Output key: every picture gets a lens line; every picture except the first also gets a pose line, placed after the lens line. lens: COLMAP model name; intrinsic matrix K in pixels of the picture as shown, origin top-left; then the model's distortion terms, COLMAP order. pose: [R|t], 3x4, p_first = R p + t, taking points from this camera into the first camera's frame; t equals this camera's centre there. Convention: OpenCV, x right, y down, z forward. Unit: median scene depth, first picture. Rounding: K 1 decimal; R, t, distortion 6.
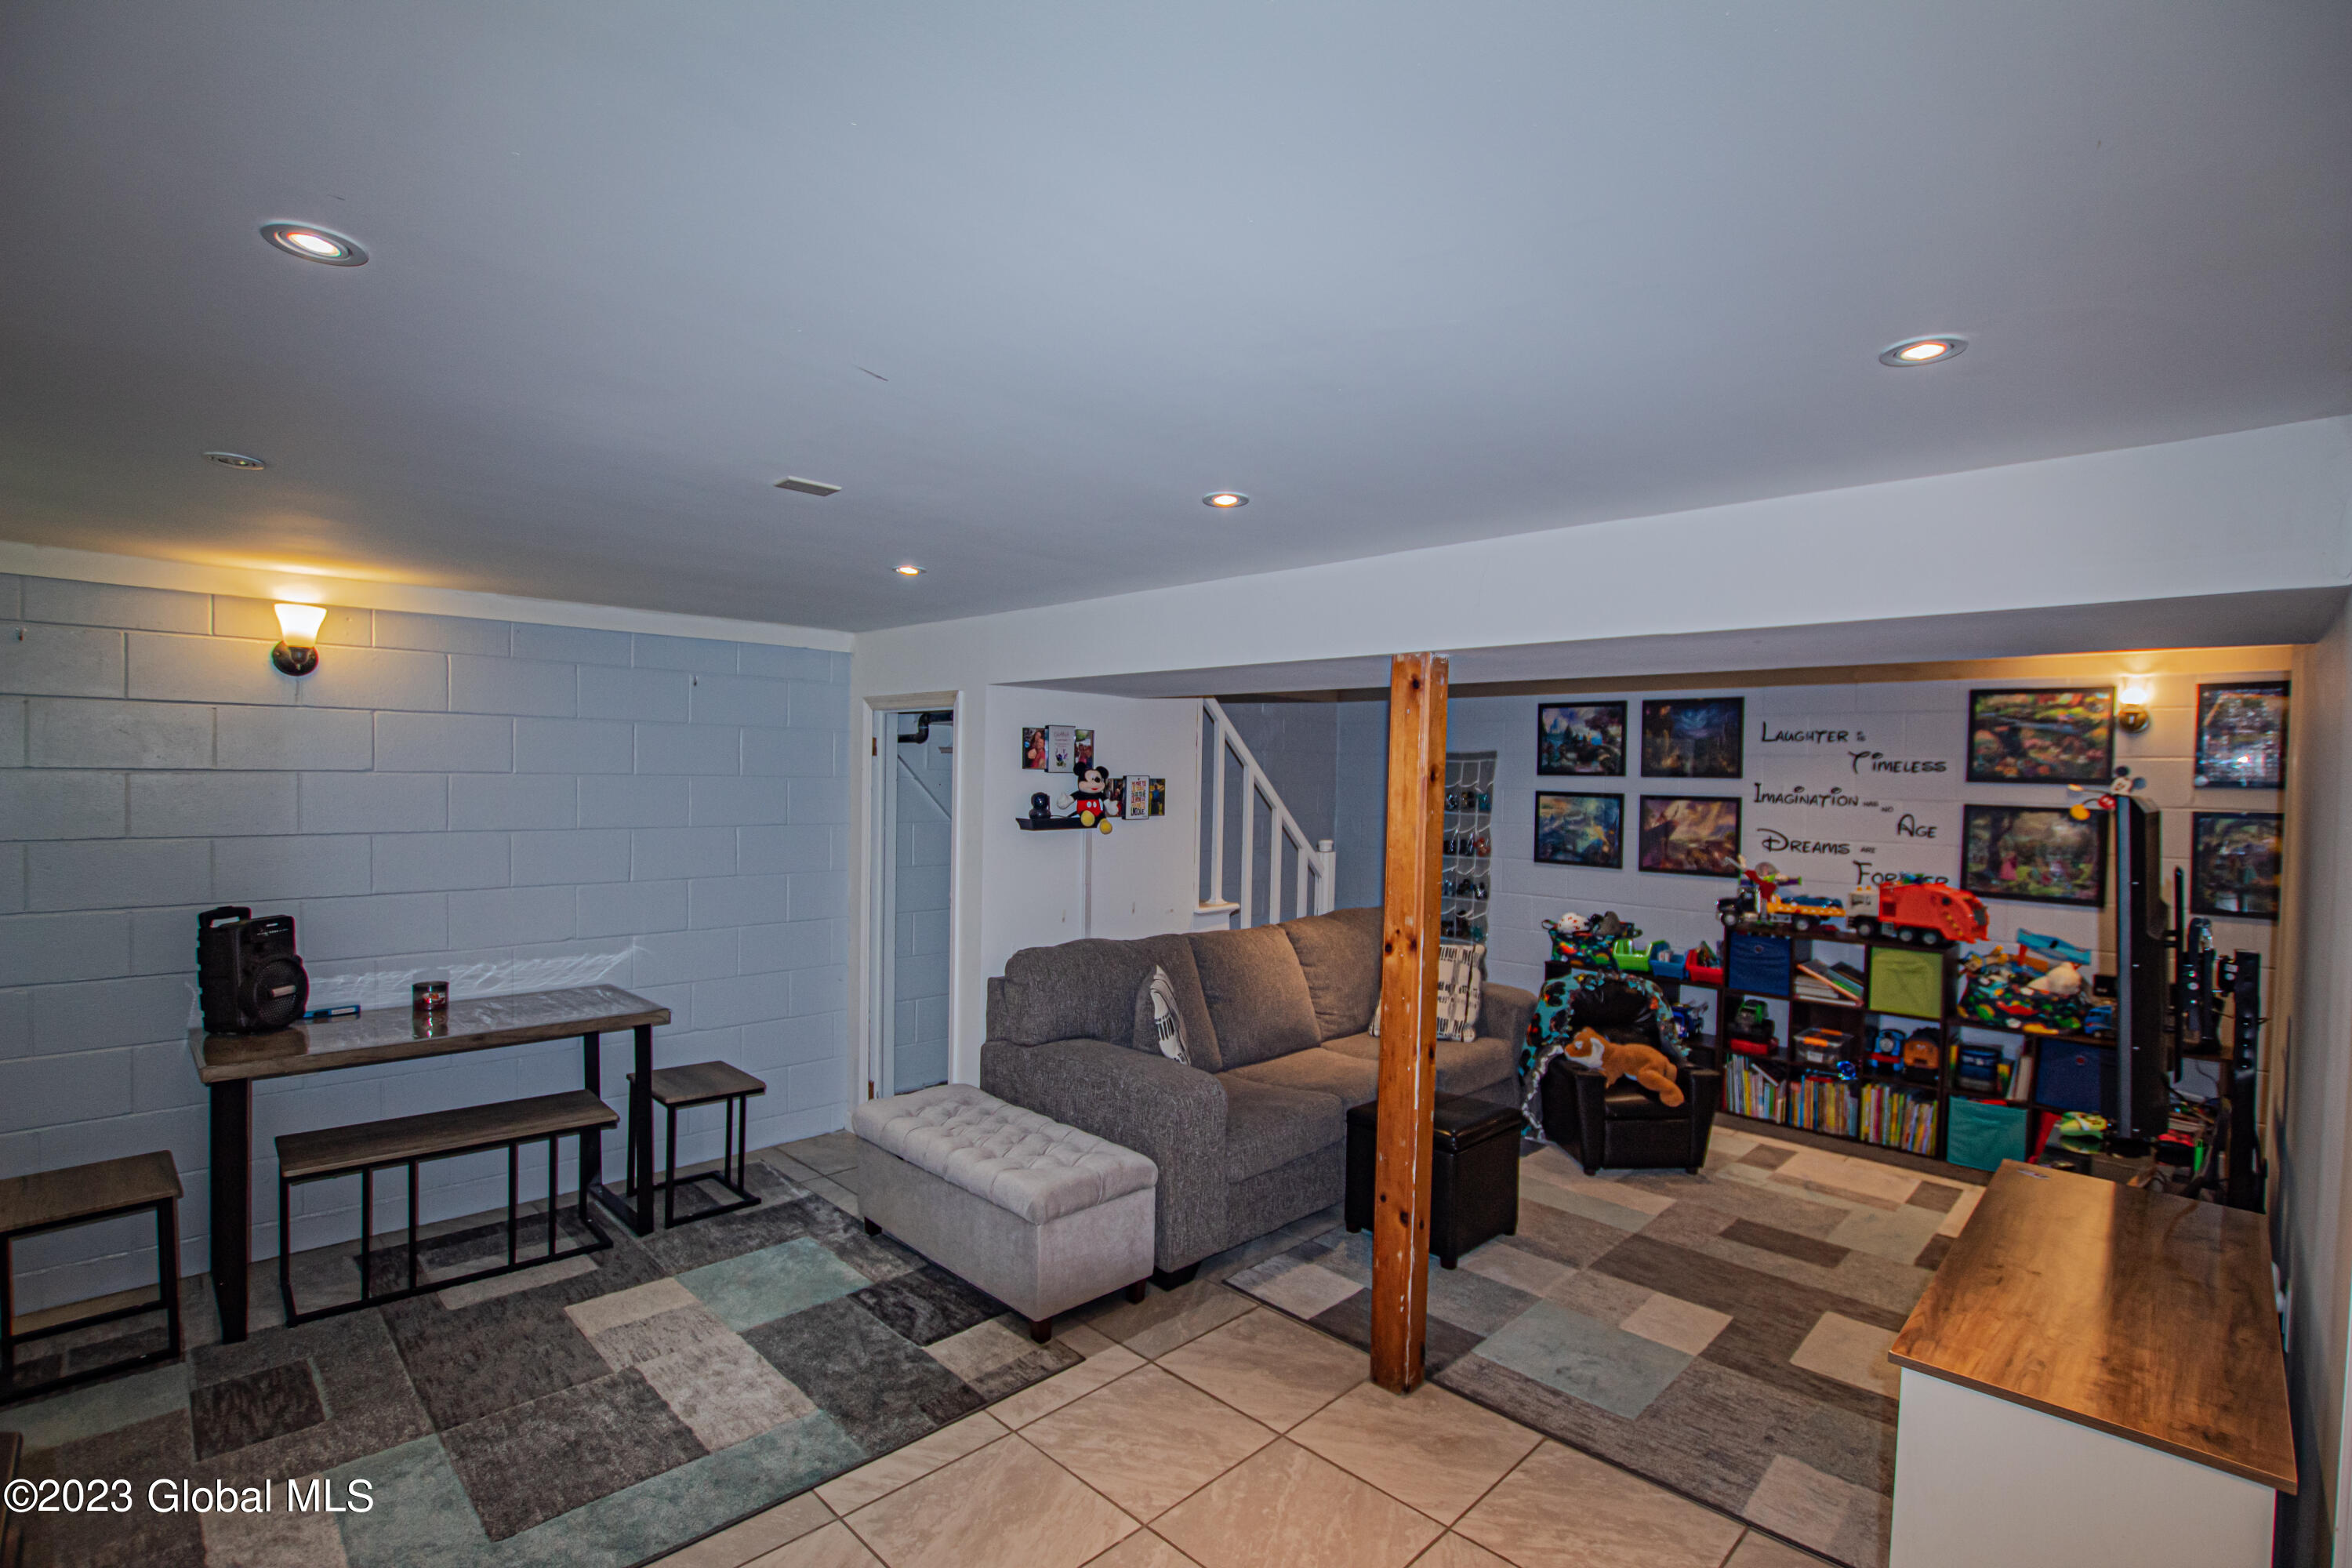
lens RADIAL K [[1086.9, 0, 1178.5], [0, 1086.9, 796.5], [0, 0, 1]] dist [-0.033243, 0.006219]
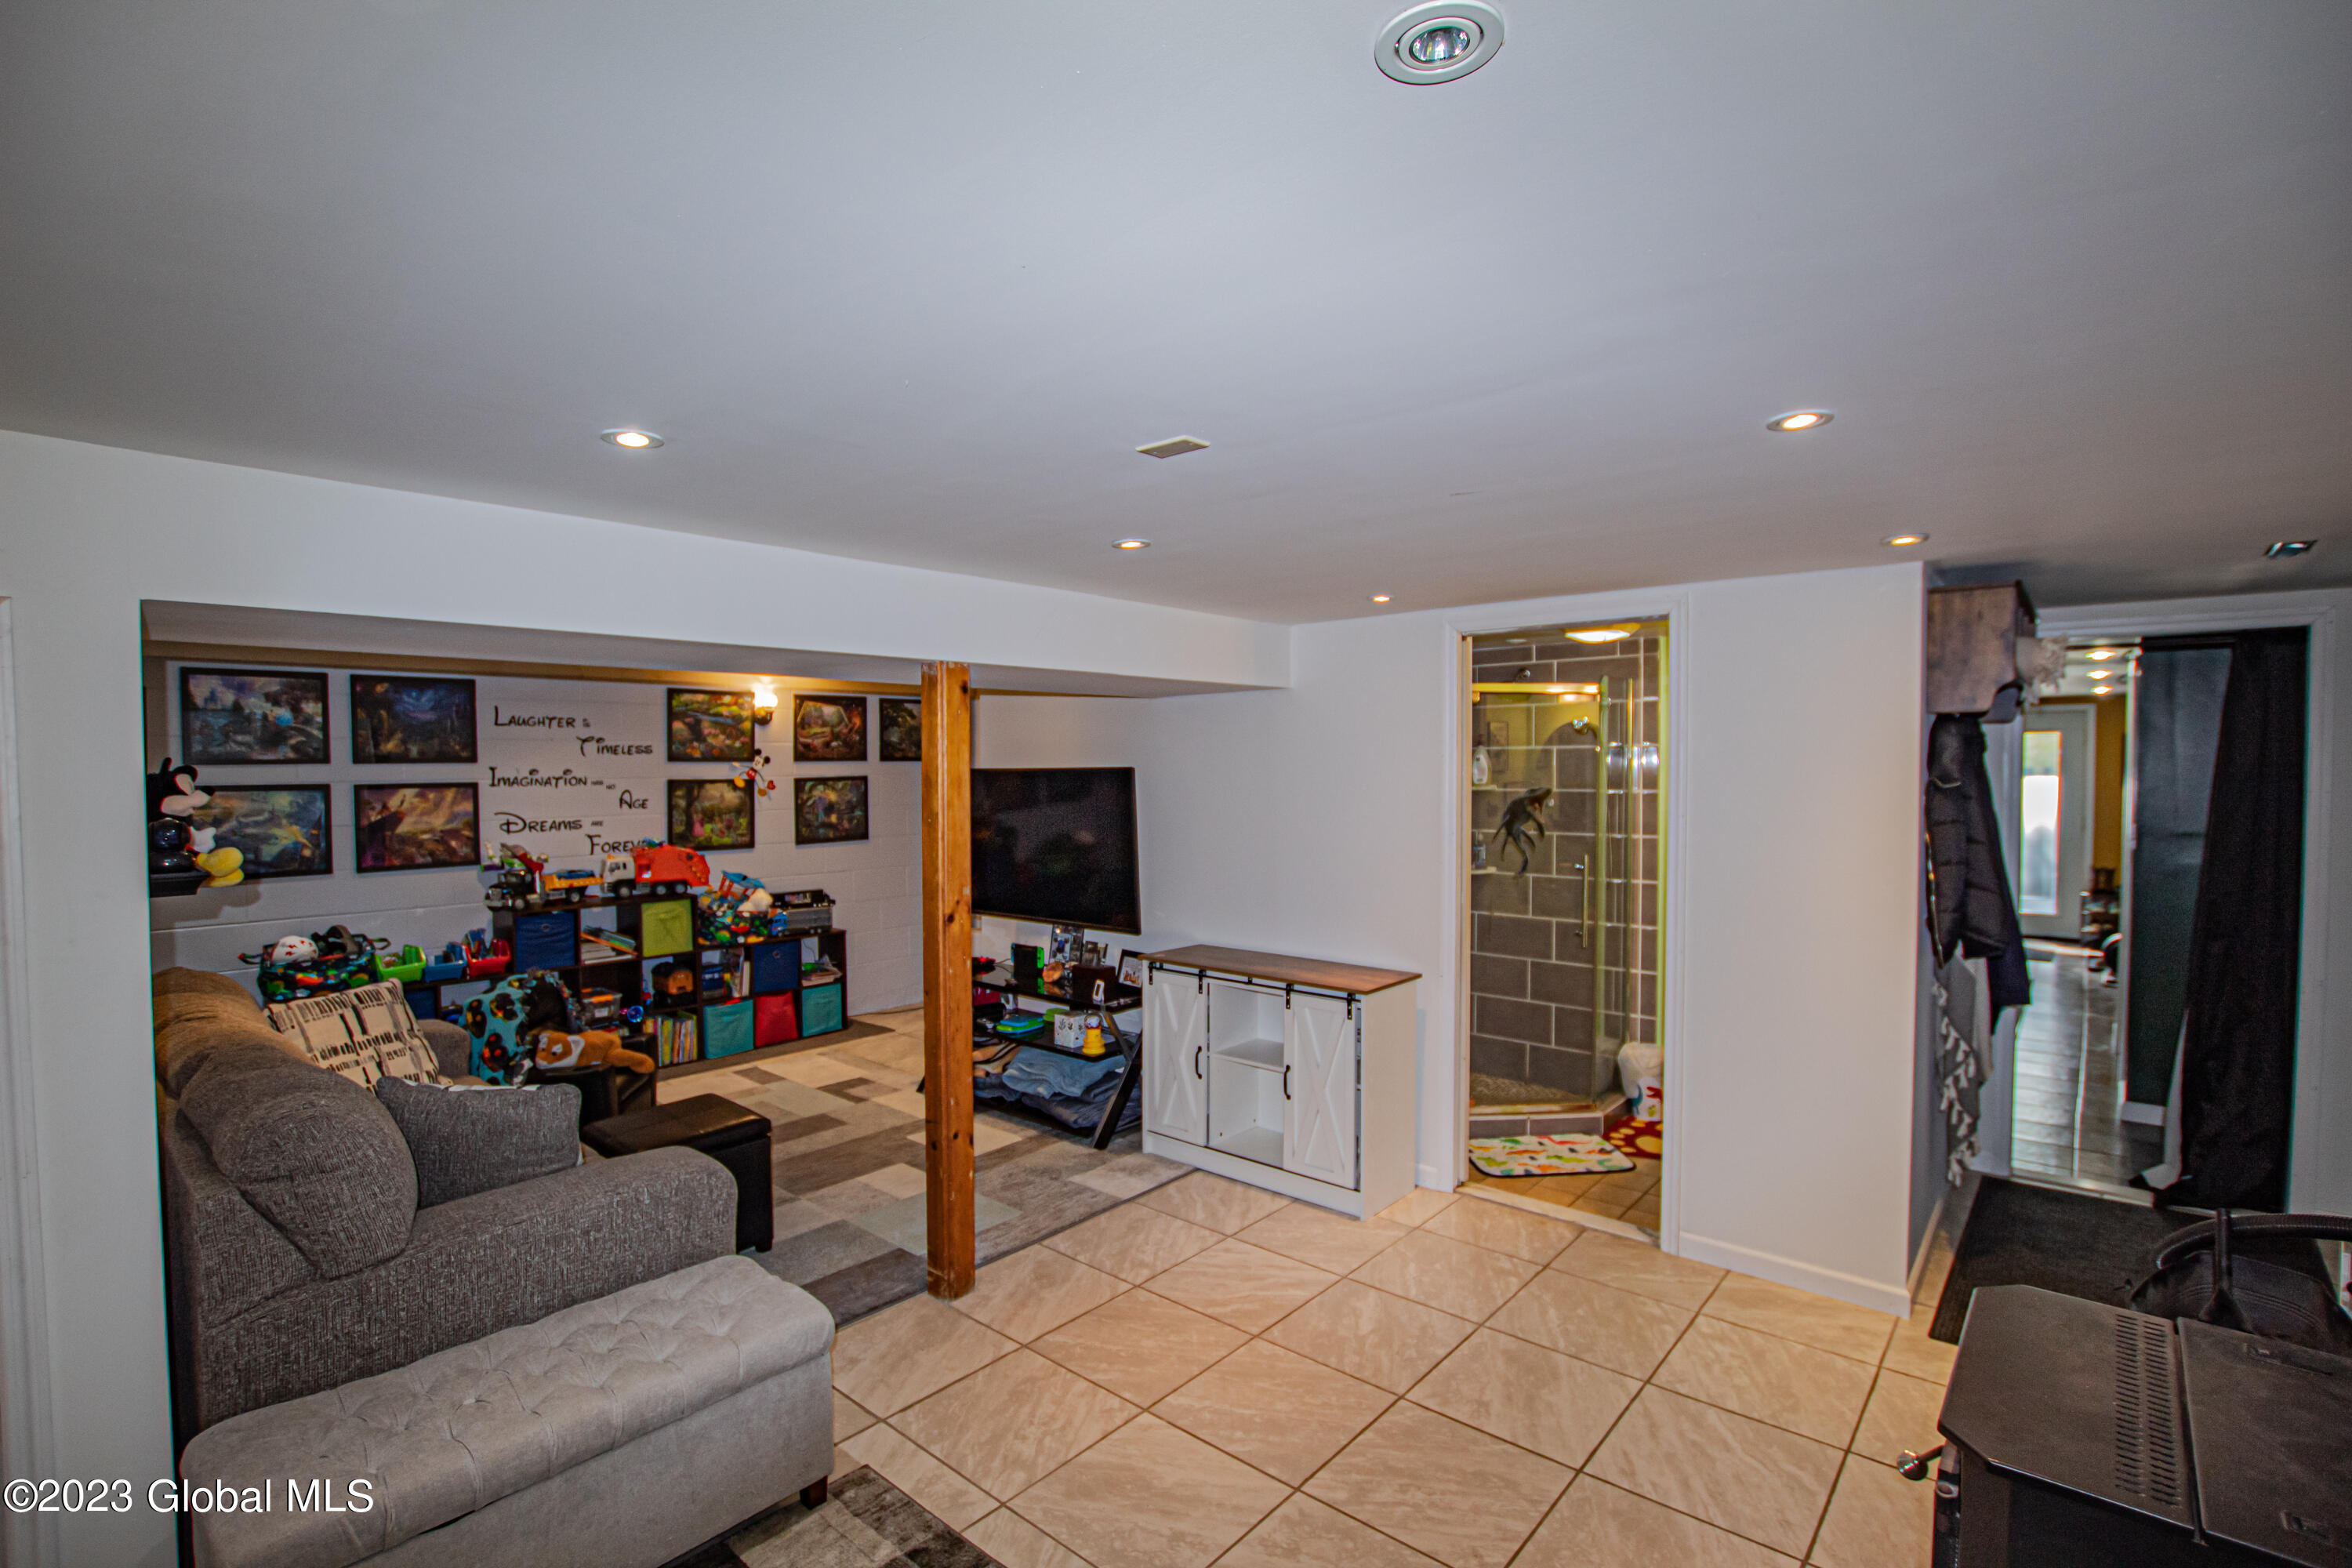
lens RADIAL K [[1086.9, 0, 1178.5], [0, 1086.9, 796.5], [0, 0, 1]] dist [-0.033243, 0.006219]
pose [[-0.066475, -0.051593, 0.996453, -0.541774], [0.025193, 0.998257, 0.053367, -0.024437], [-0.997470, 0.028651, -0.065059, 0.471106]]
